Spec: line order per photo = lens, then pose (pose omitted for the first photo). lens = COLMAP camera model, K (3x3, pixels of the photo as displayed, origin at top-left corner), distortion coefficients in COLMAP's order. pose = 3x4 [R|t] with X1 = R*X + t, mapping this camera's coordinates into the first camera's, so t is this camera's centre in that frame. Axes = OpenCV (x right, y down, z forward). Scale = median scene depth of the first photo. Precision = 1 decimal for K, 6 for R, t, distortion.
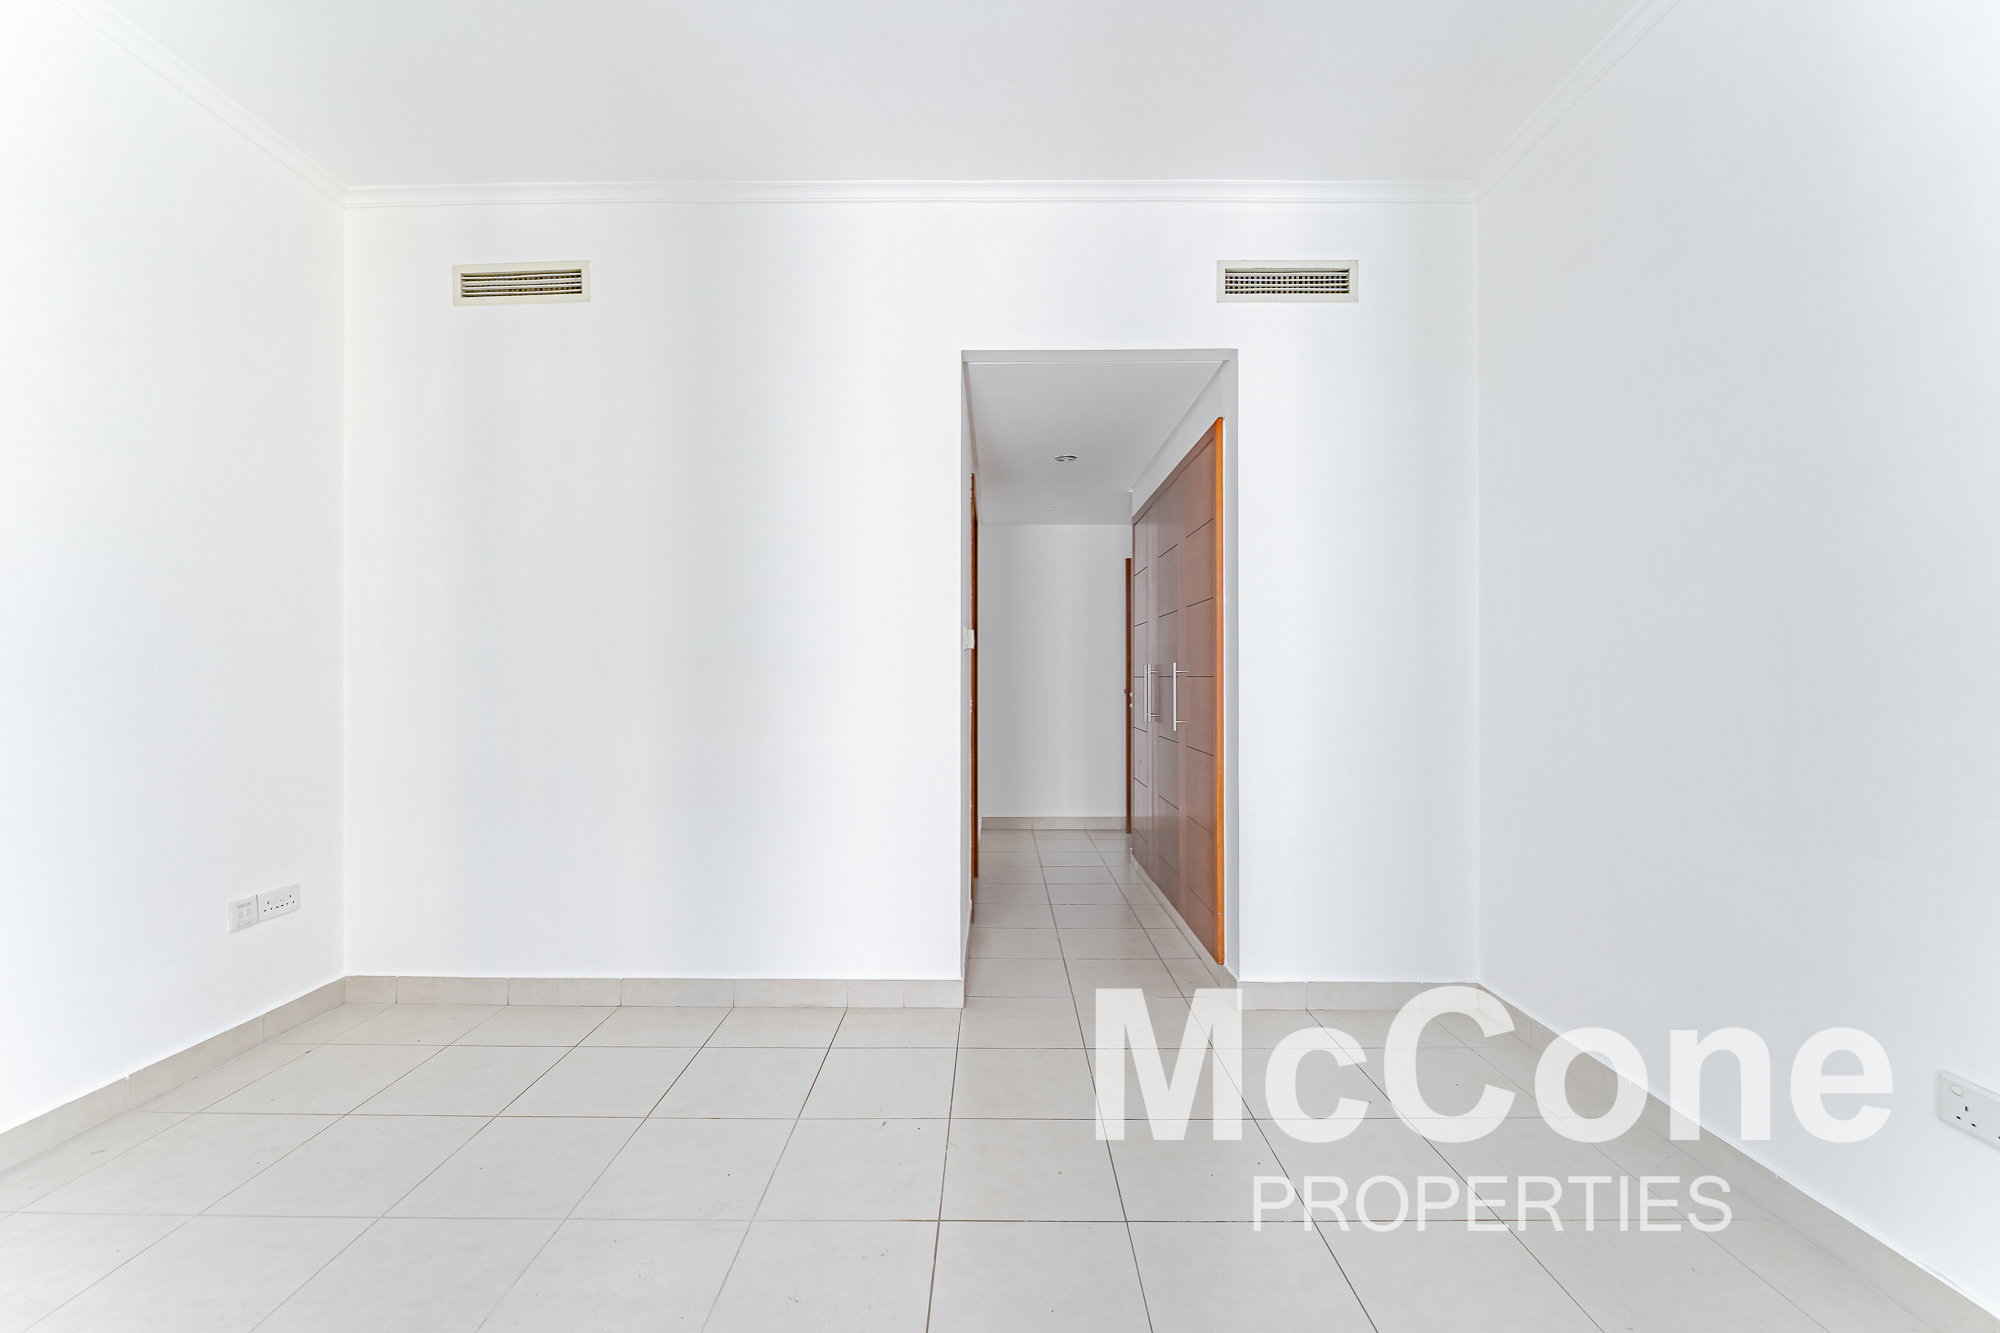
lens RADIAL K [[813.3, 0, 997.6], [0, 813.3, 678.8], [0, 0, 1]] dist [-0.010372, 0.000010]
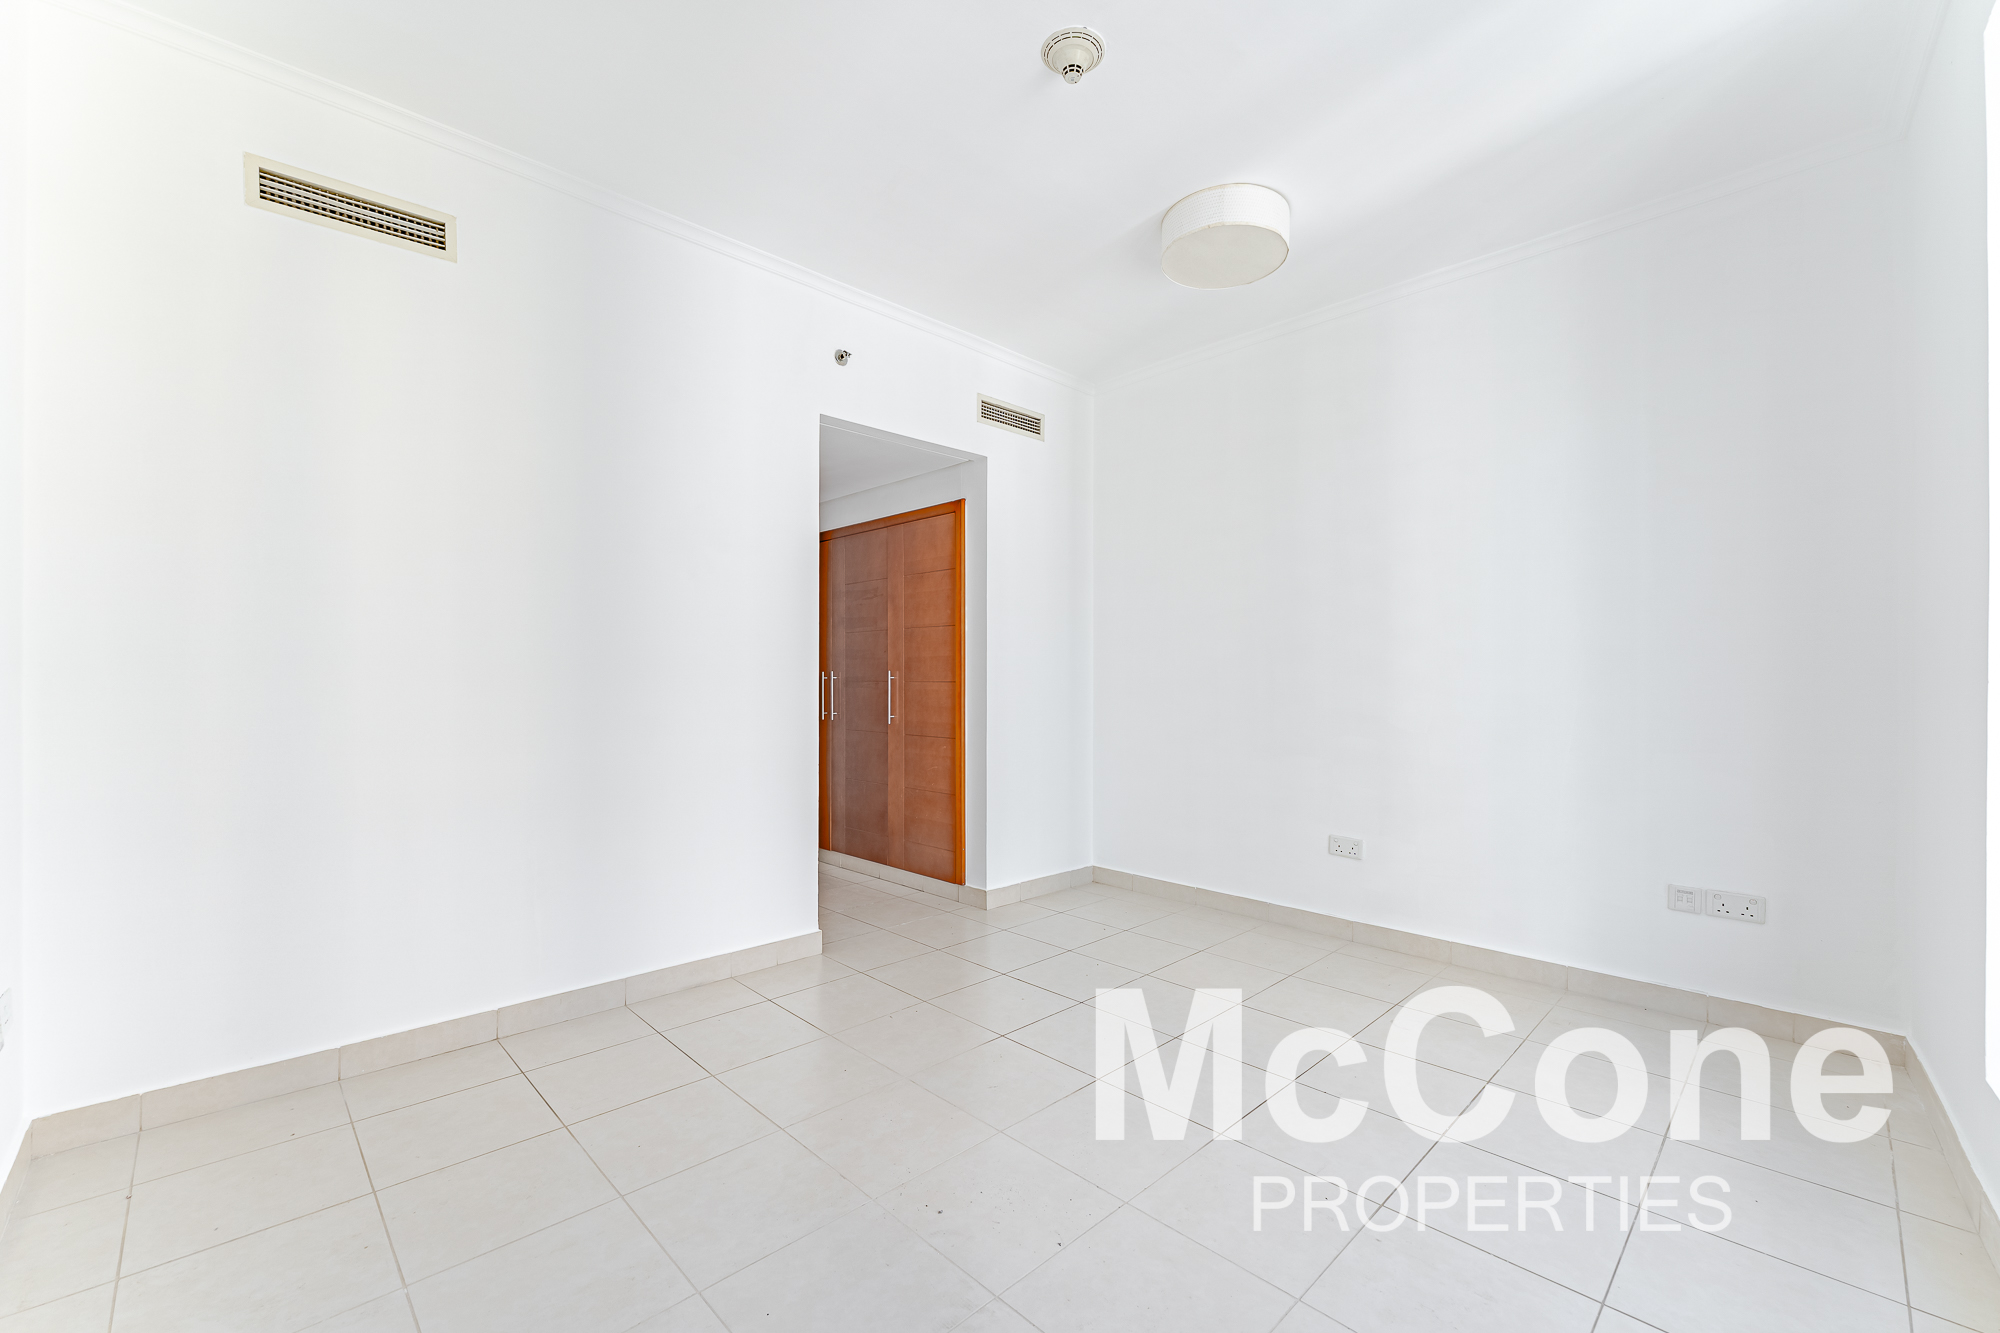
lens RADIAL K [[813.3, 0, 997.6], [0, 813.3, 678.8], [0, 0, 1]] dist [-0.010372, 0.000010]
pose [[0.716000, 0.001774, 0.698098, -0.699244], [0.003654, 0.999974, -0.006289, 0.002749], [-0.698091, 0.007054, 0.715975, -0.056727]]
